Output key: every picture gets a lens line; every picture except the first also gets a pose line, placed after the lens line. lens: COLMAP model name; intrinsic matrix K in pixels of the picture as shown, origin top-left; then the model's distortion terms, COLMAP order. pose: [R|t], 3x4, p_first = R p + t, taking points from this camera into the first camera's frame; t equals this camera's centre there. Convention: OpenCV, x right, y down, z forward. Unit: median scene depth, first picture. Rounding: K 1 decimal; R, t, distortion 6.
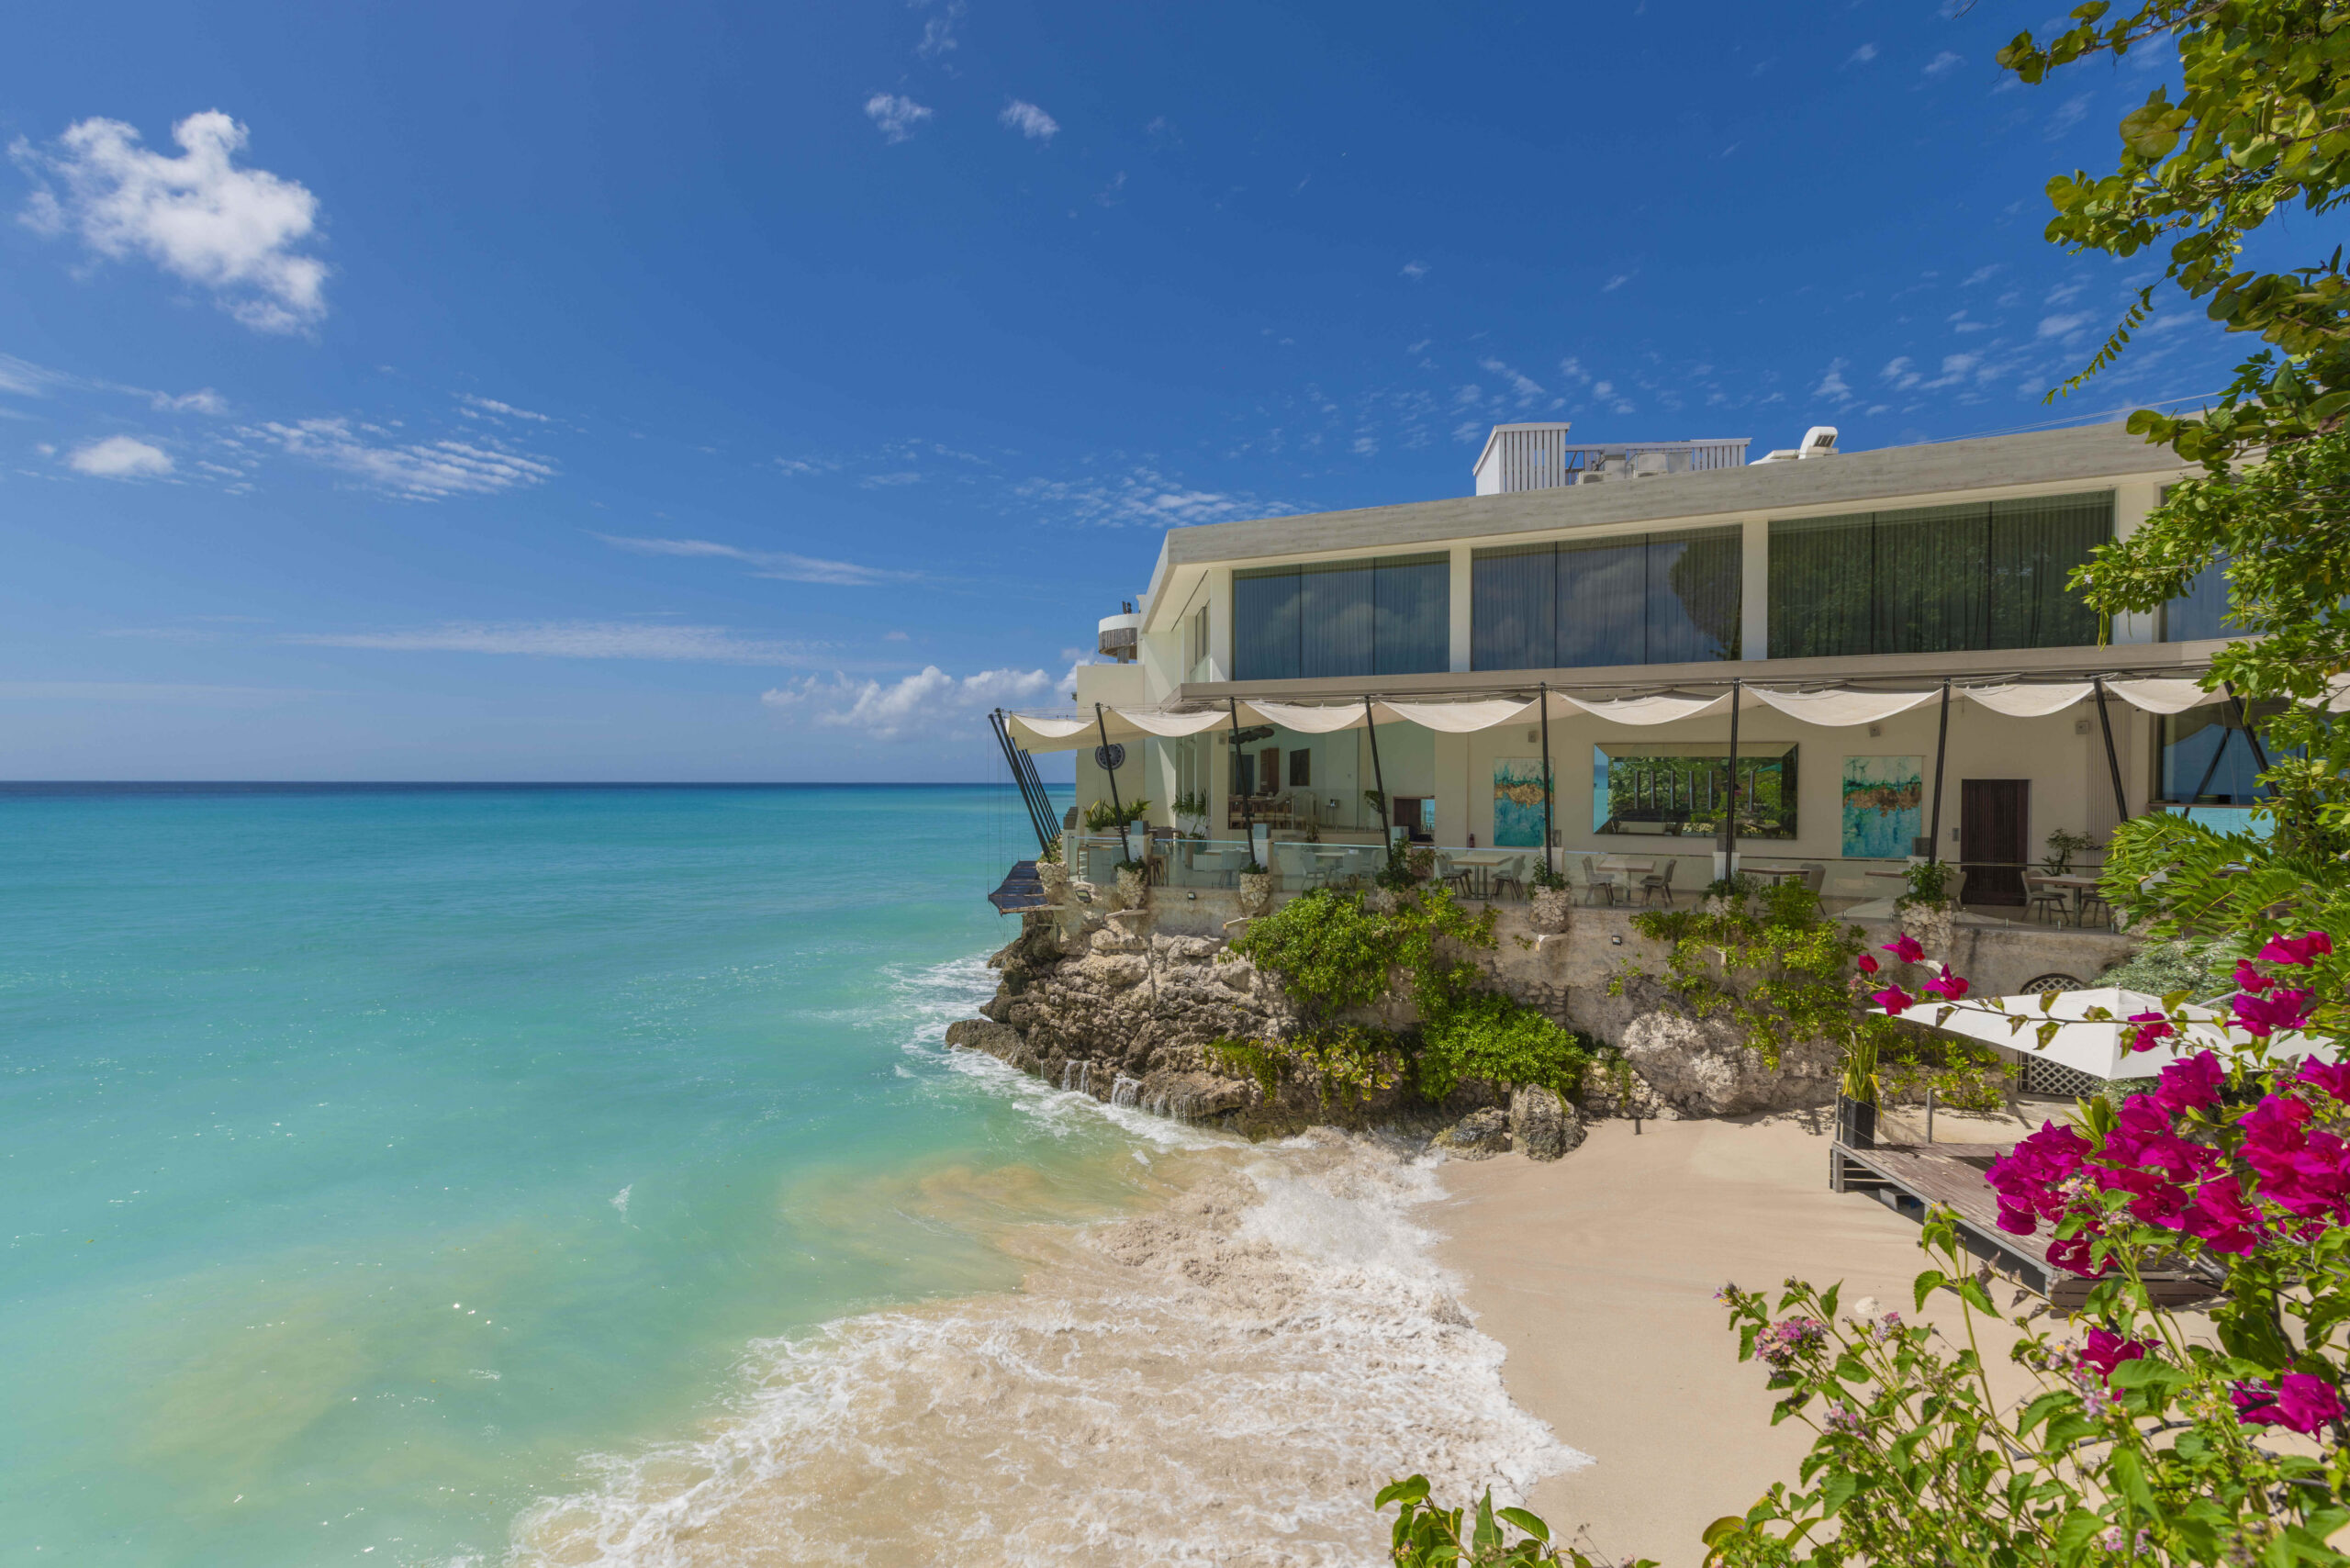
lens RADIAL K [[1069.8, 0, 1177.6], [0, 1069.8, 784.8], [0, 0, 1]] dist [0.012464, -0.003951]
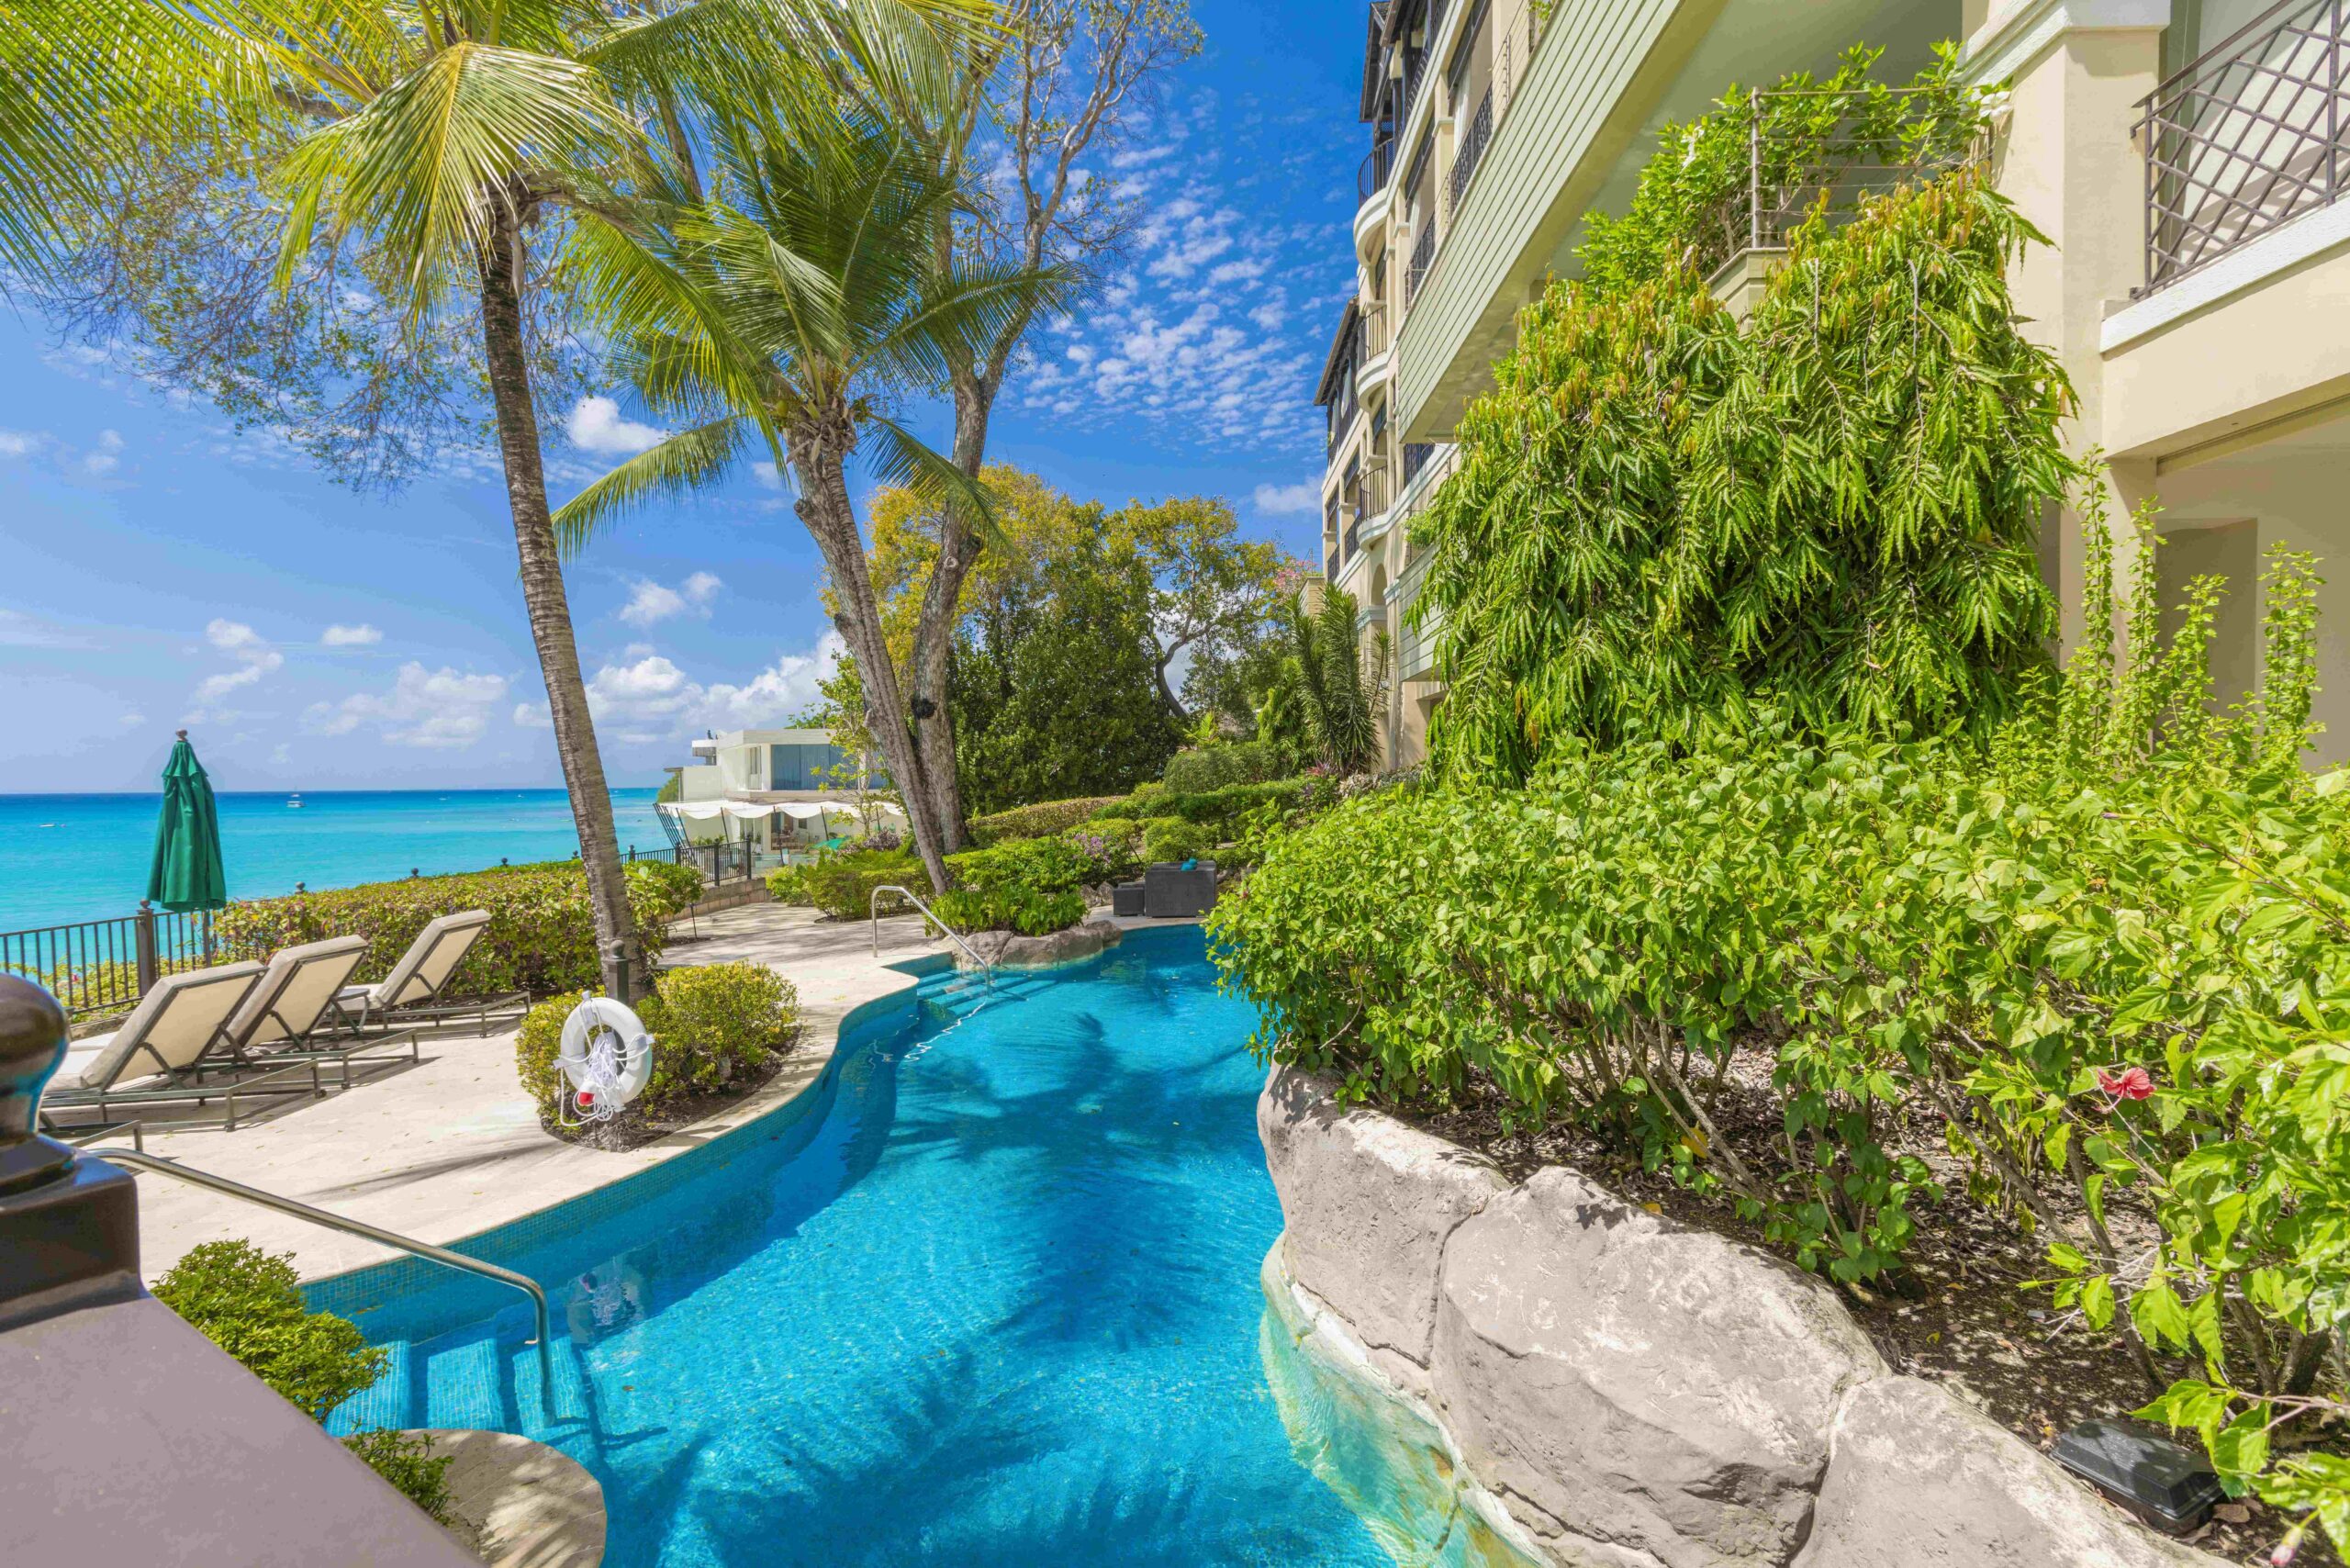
lens RADIAL K [[1069.8, 0, 1178.6], [0, 1069.8, 784.4], [0, 0, 1]] dist [0.012464, -0.003951]
pose [[0.906732, -0.000423, 0.421706, -0.136897], [0.003373, 0.999975, -0.006249, -0.089031], [-0.421693, 0.007088, 0.906711, -1.578590]]
